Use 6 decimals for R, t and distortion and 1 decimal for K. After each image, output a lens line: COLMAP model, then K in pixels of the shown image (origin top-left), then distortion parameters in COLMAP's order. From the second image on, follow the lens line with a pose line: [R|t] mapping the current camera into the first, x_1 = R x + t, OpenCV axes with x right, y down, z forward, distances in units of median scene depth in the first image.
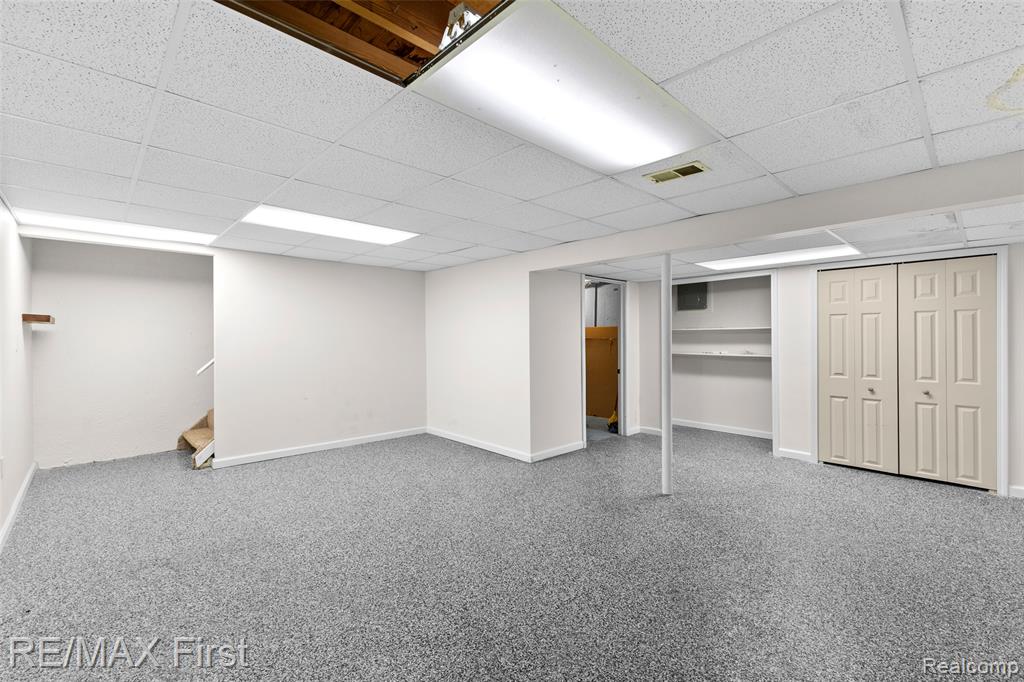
lens RADIAL K [[443.5, 0, 512.8], [0, 443.5, 334.9], [0, 0, 1]] dist [0.000846, 0.000138]
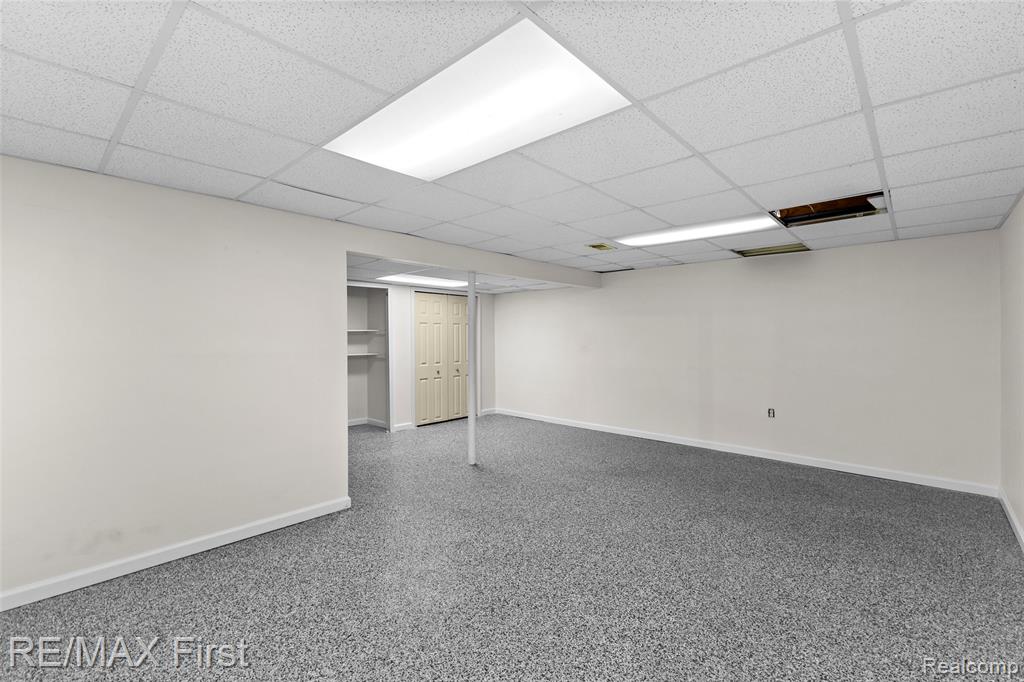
lens RADIAL K [[443.5, 0, 512.8], [0, 443.5, 334.9], [0, 0, 1]] dist [0.000846, 0.000138]
pose [[-0.069806, 0.004880, 0.997549, -0.822254], [-0.001001, 0.999987, -0.004962, 0.000656], [-0.997560, -0.001344, -0.069800, 0.879129]]
